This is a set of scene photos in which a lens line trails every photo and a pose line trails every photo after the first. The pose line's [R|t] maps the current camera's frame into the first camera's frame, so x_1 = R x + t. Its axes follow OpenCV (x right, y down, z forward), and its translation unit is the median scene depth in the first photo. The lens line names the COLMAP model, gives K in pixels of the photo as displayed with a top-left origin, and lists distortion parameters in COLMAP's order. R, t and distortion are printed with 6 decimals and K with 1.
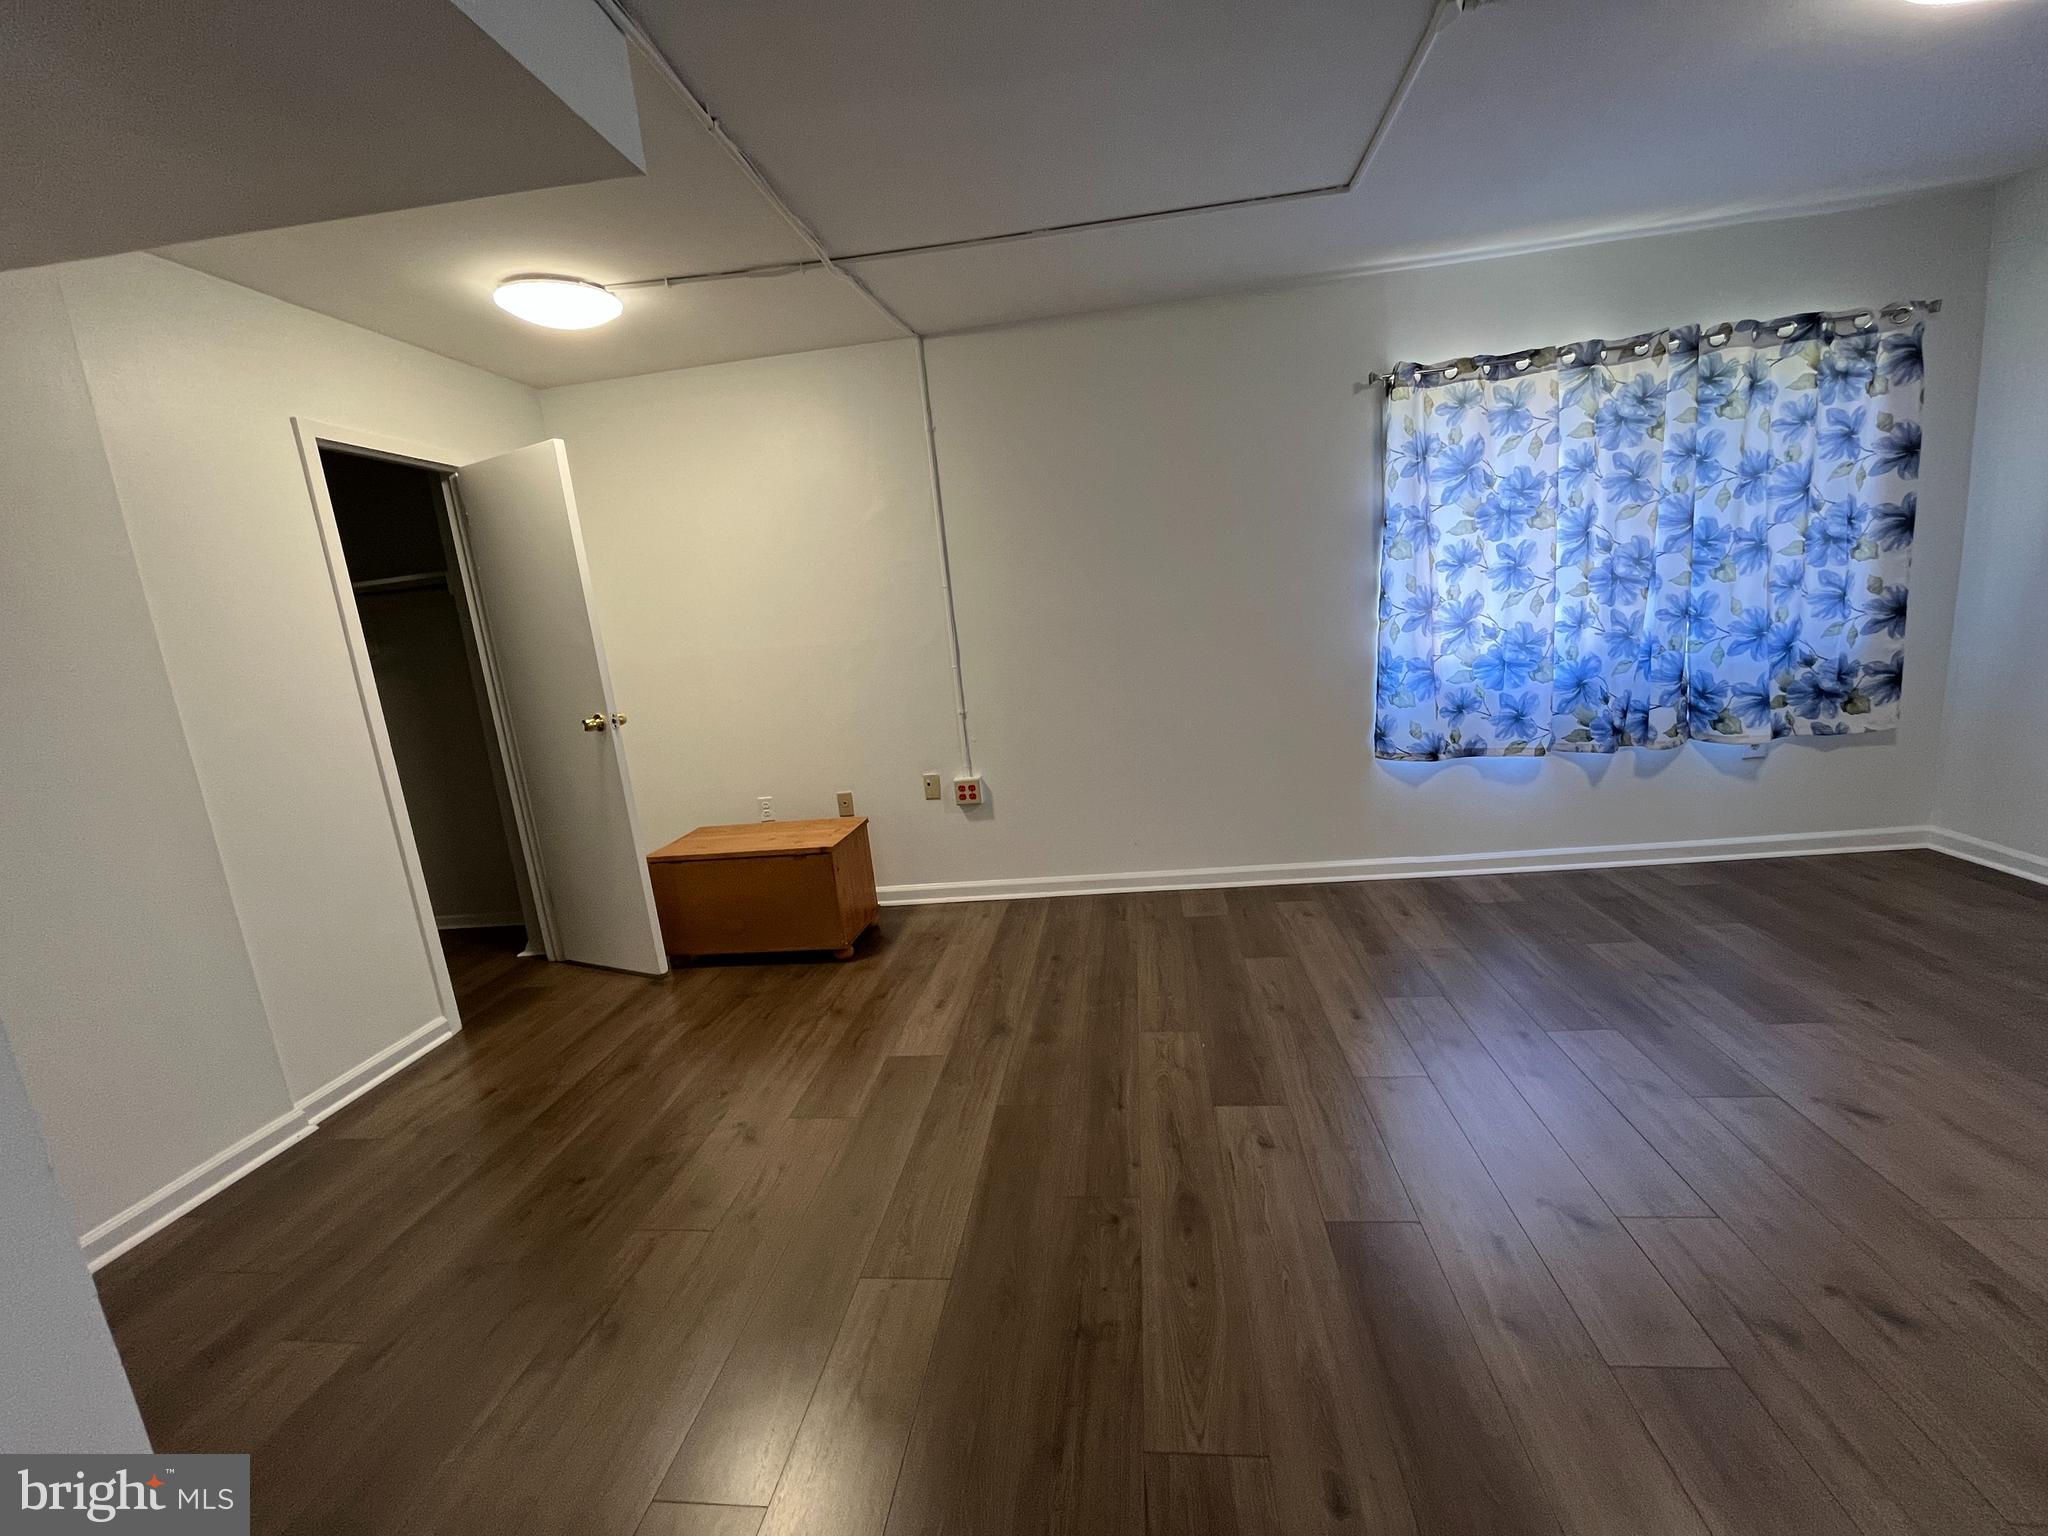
lens RADIAL K [[824.8, 0, 1028.2], [0, 824.8, 765.2], [0, 0, 1]] dist [0.001409, -0.001100]
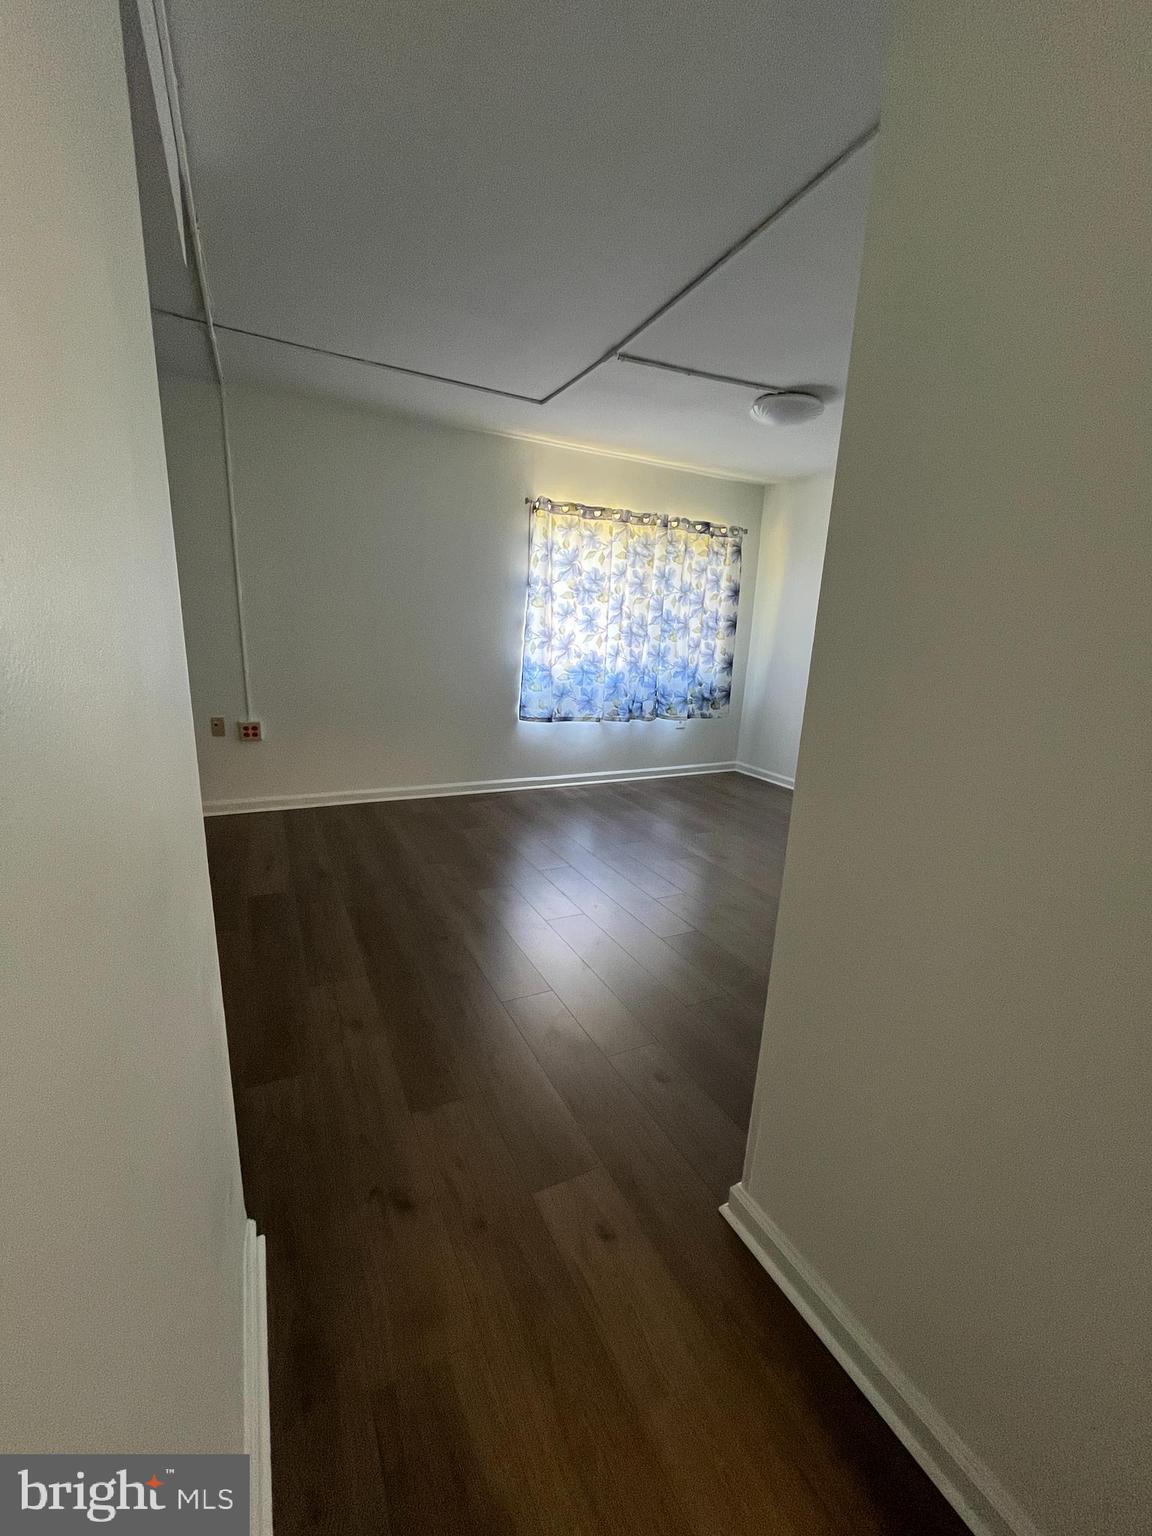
lens RADIAL K [[618.6, 0, 577.2], [0, 618.6, 770.8], [0, 0, 1]] dist [0.001409, -0.001100]
pose [[0.827896, 0.004305, 0.560865, -0.230949], [-0.022412, 0.999426, 0.025412, 0.068926], [-0.560433, -0.033609, 0.827517, -0.168279]]
